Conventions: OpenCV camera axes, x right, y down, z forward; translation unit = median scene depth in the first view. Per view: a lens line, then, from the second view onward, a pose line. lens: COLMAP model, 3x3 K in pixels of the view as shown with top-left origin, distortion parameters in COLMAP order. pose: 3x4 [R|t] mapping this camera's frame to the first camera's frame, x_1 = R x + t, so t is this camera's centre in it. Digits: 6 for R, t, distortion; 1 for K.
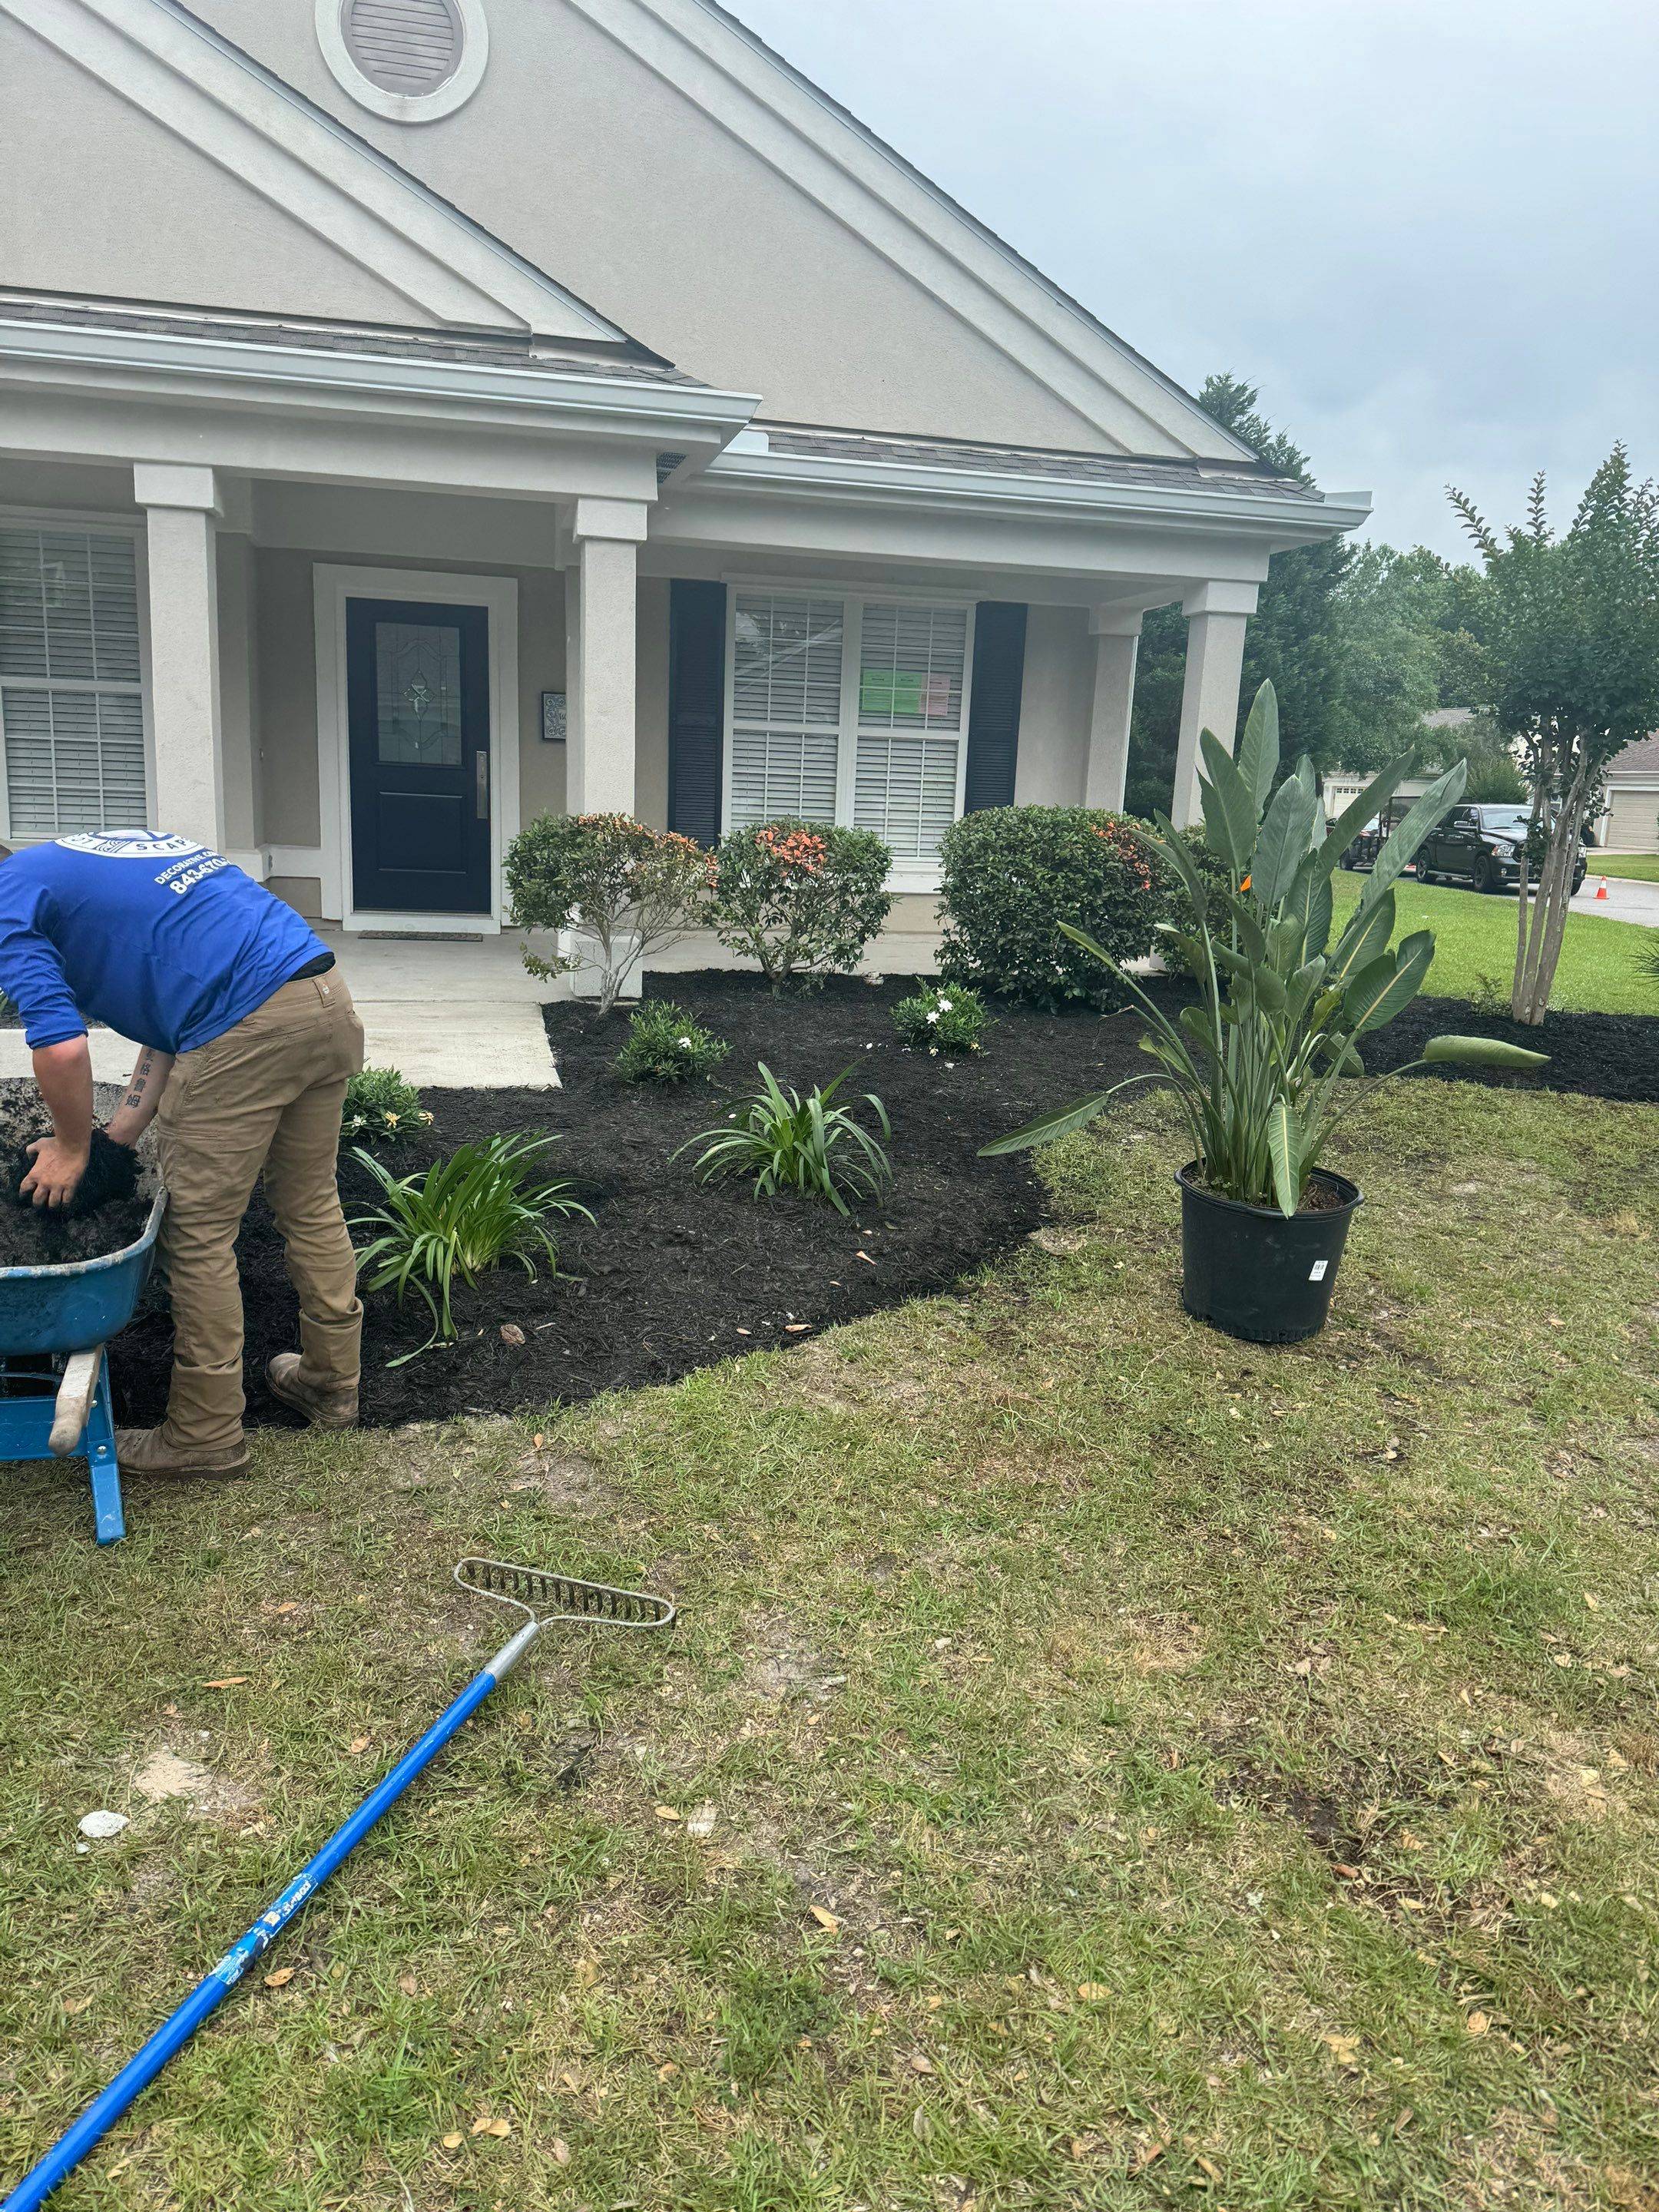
lens RADIAL K [[1593.7, 0, 827.4], [0, 1593.7, 1103.9], [0, 0, 1]] dist [0.110273, -0.191026]
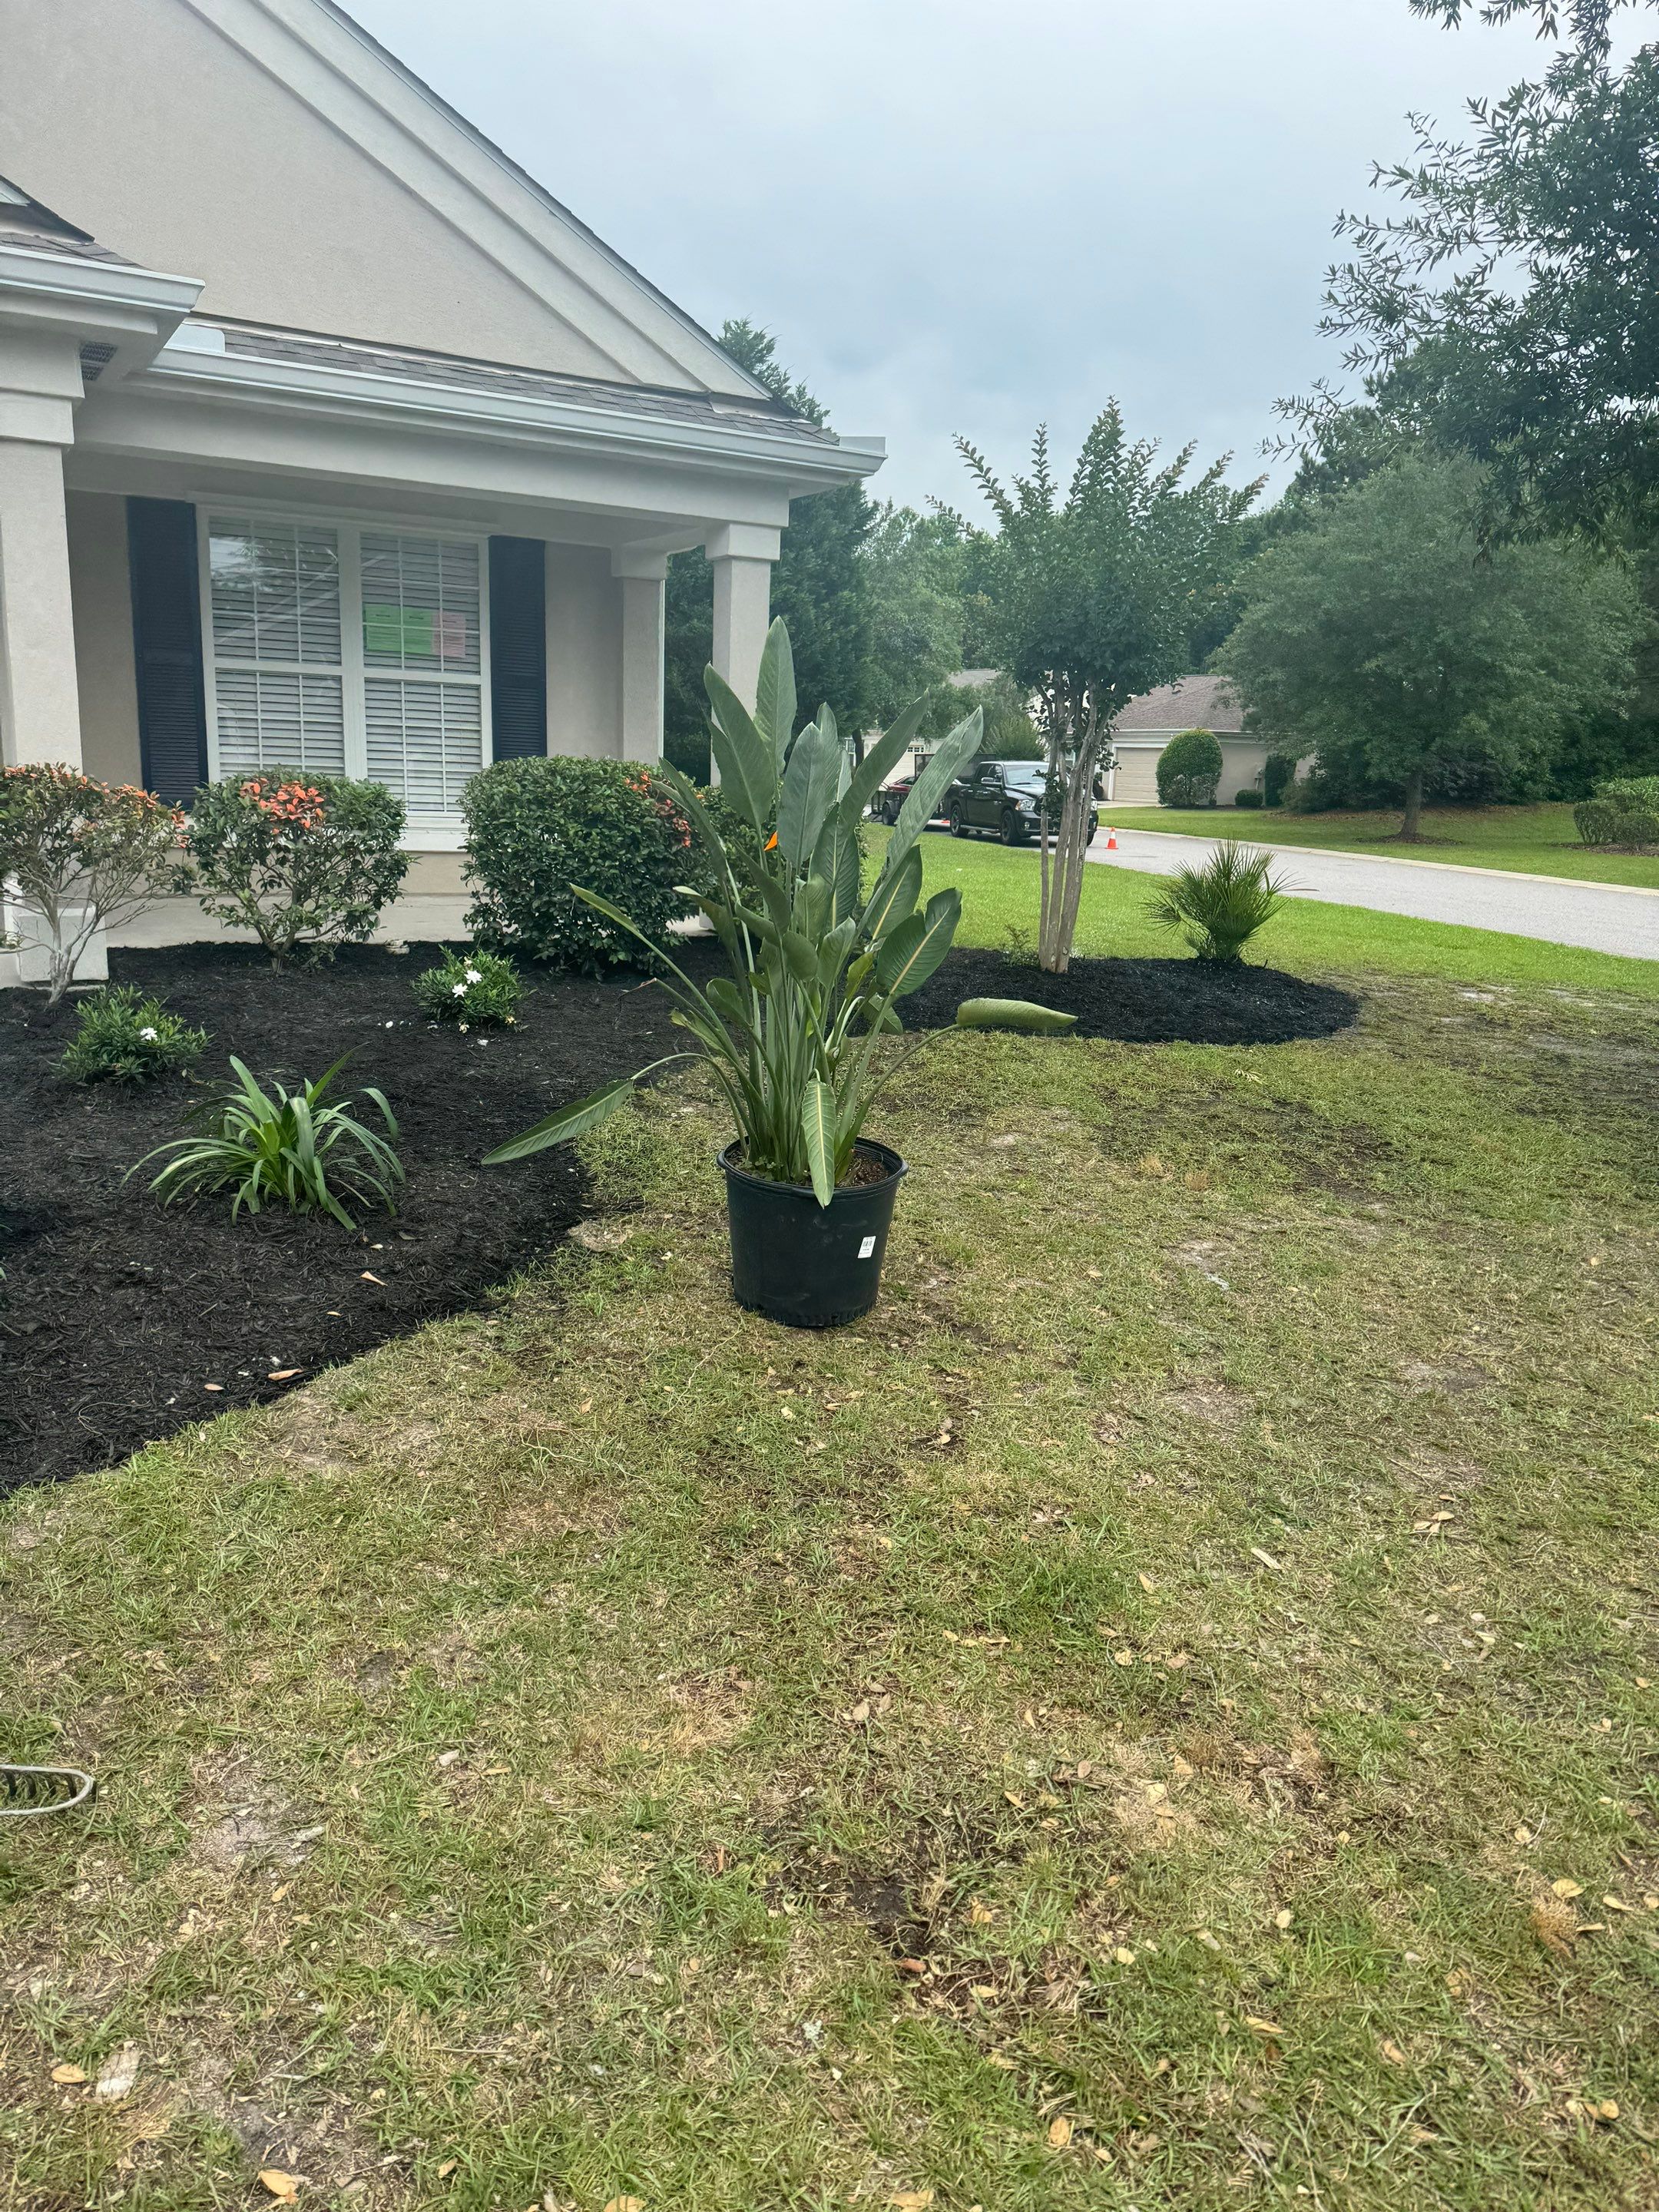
lens RADIAL K [[1595.5, 0, 832.7], [0, 1595.5, 1108.9], [0, 0, 1]] dist [0.164011, -0.307106]
pose [[0.962533, -0.061564, 0.264084, 0.040608], [0.053763, 0.997880, 0.036671, -0.014650], [-0.265781, -0.021099, 0.963802, 0.092784]]
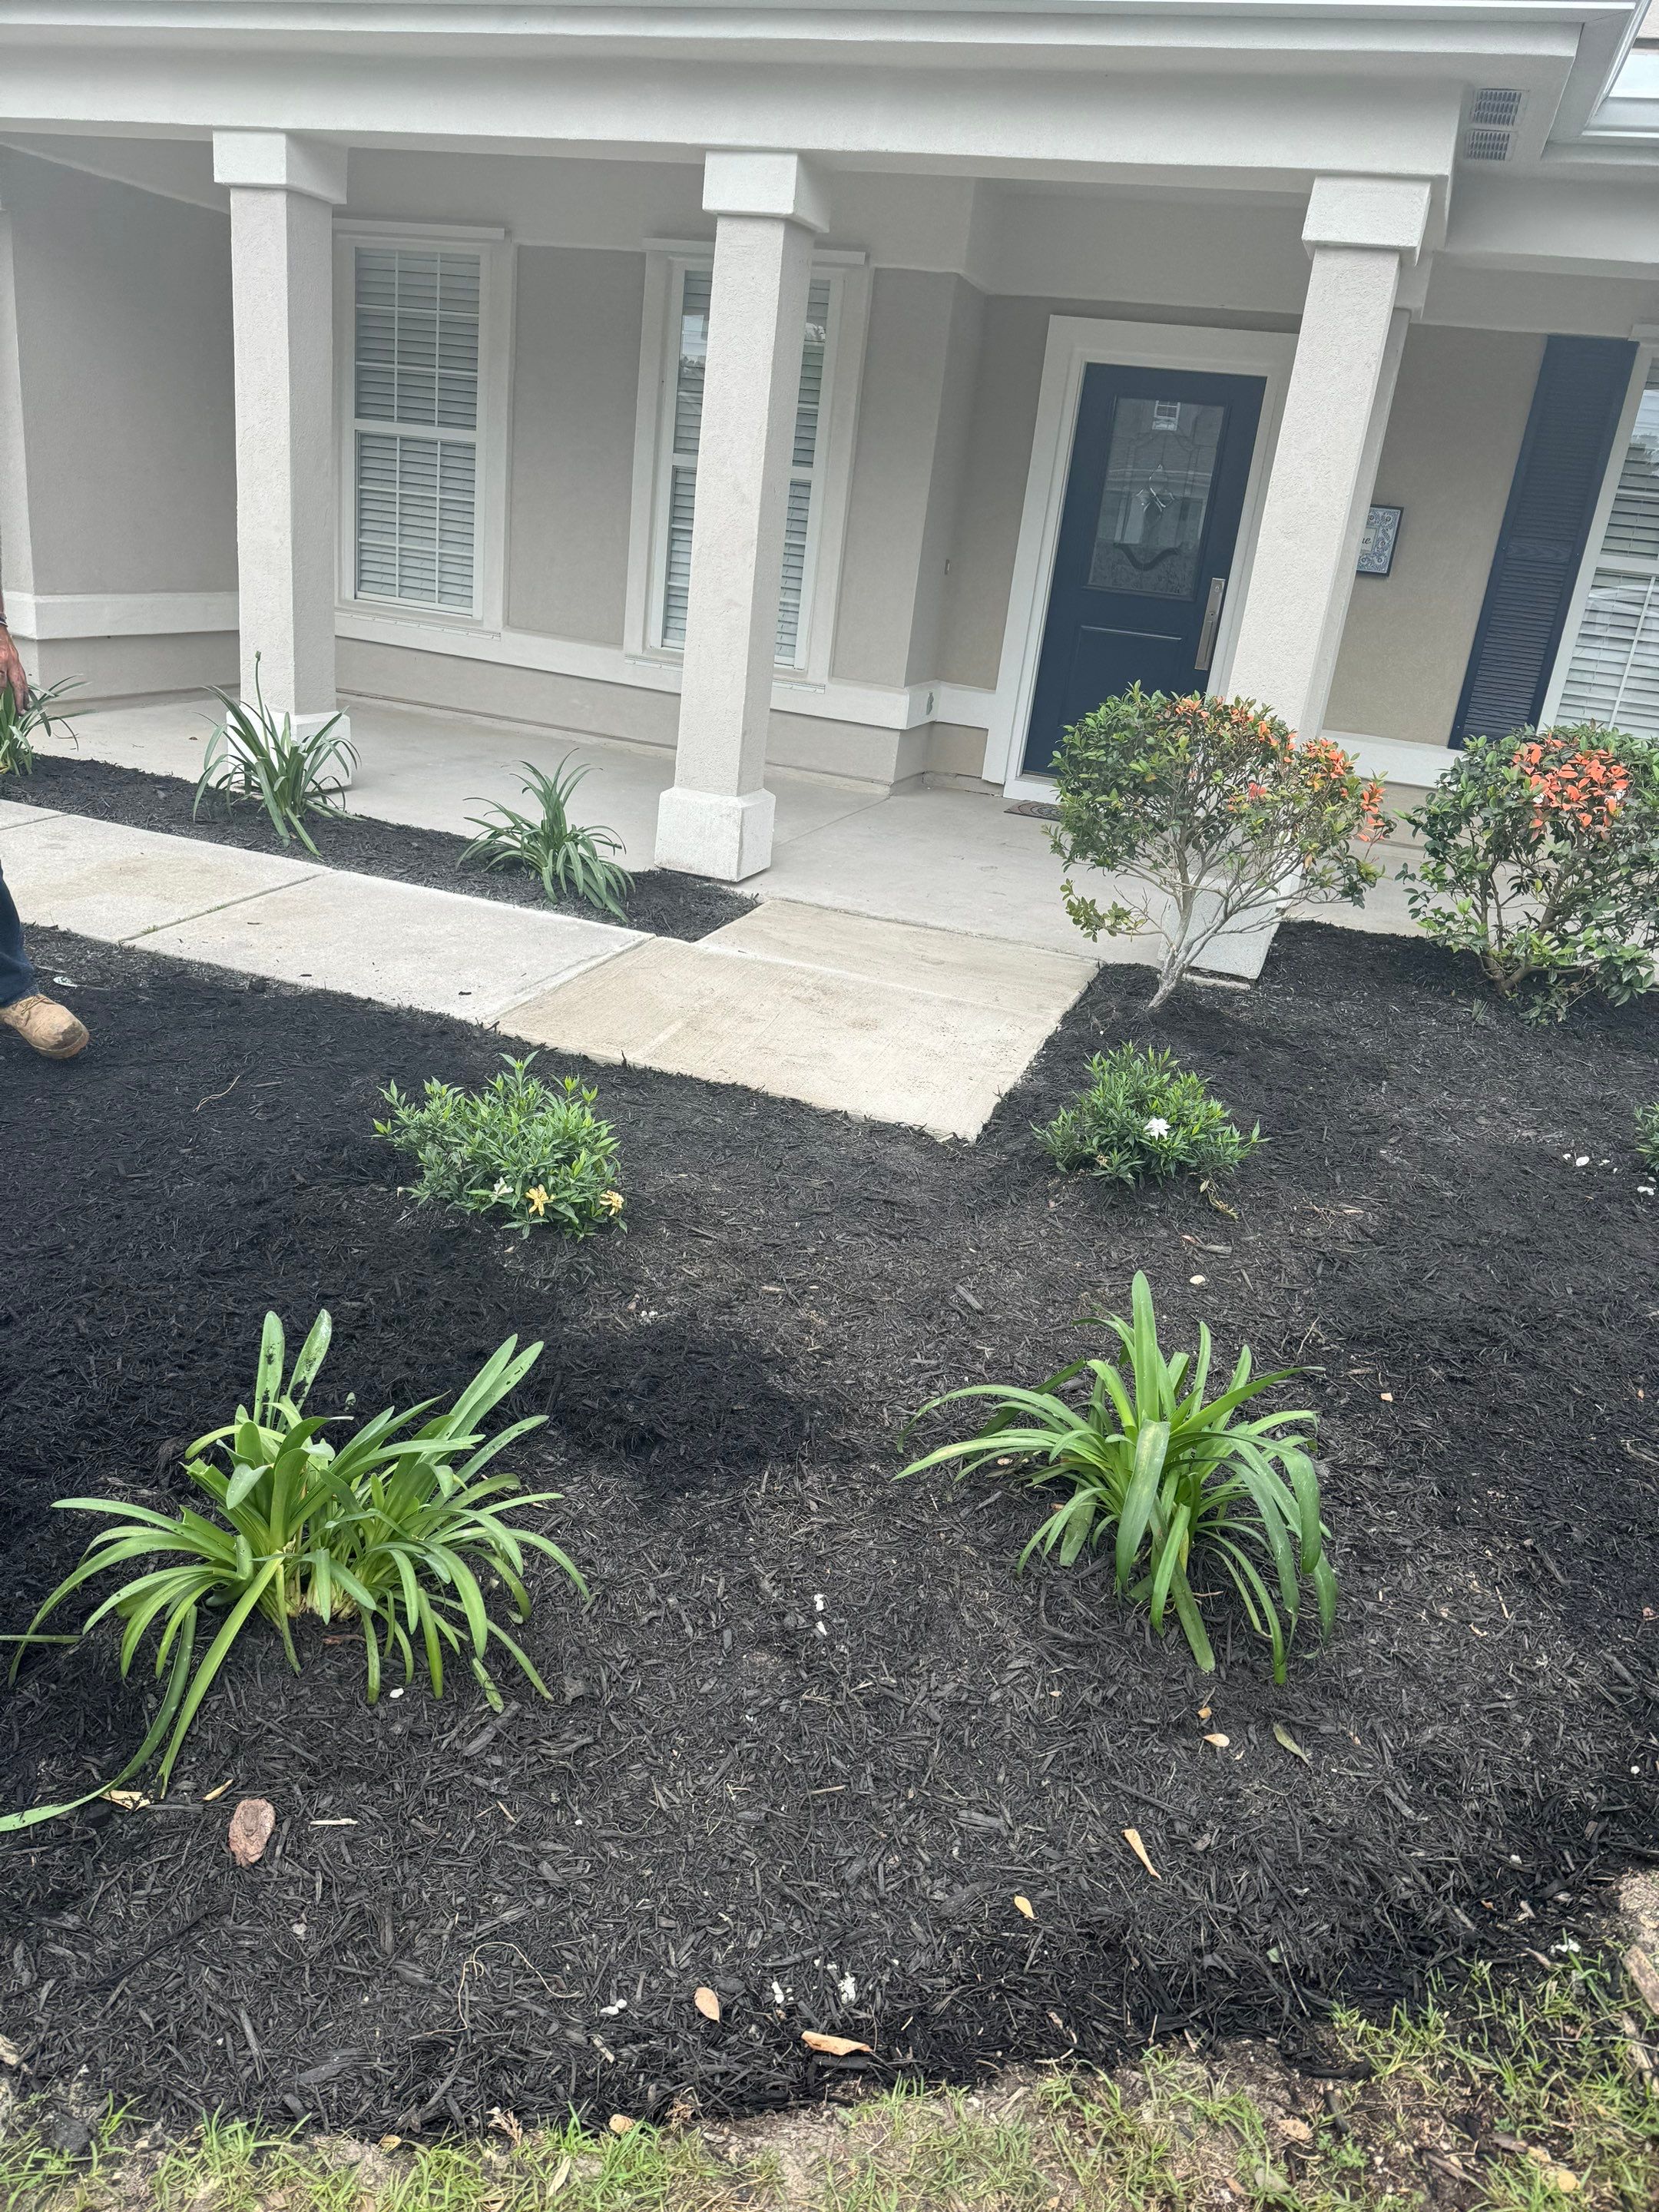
lens RADIAL K [[1568.1, 0, 820.9], [0, 1568.1, 1100.4], [0, 0, 1]] dist [0.116108, -0.155761]
pose [[0.836740, 0.234294, -0.494947, 0.122888], [-0.177470, 0.971088, 0.159661, -0.160300], [0.518045, -0.045757, 0.854129, 0.602358]]
